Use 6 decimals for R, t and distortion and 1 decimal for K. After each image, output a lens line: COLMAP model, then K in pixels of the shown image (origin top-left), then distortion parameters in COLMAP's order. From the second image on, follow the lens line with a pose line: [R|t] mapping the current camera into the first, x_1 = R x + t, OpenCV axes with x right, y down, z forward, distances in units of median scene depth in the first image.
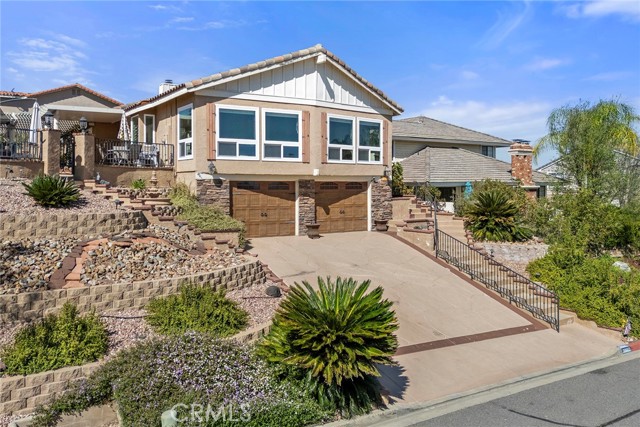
lens RADIAL K [[467.0, 0, 320.0], [0, 467.0, 213.5], [0, 0, 1]] dist [0.009102, 0.002079]
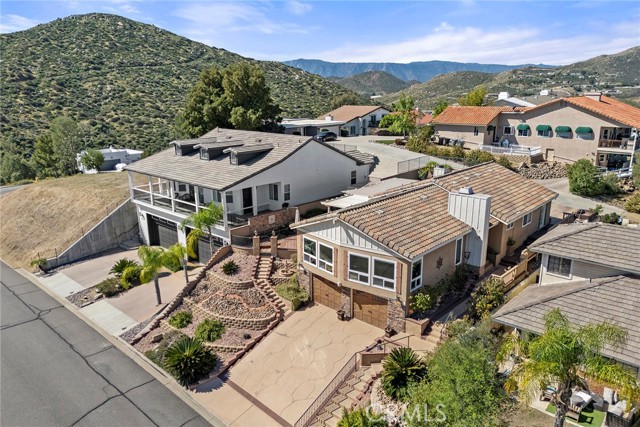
lens RADIAL K [[467.0, 0, 320.0], [0, 467.0, 213.5], [0, 0, 1]] dist [0.009102, 0.002079]
pose [[0.278886, 0.252423, -0.926556, 1.416806], [-0.048327, 0.967303, 0.248977, -0.728066], [0.959108, -0.024659, 0.281965, 0.479318]]
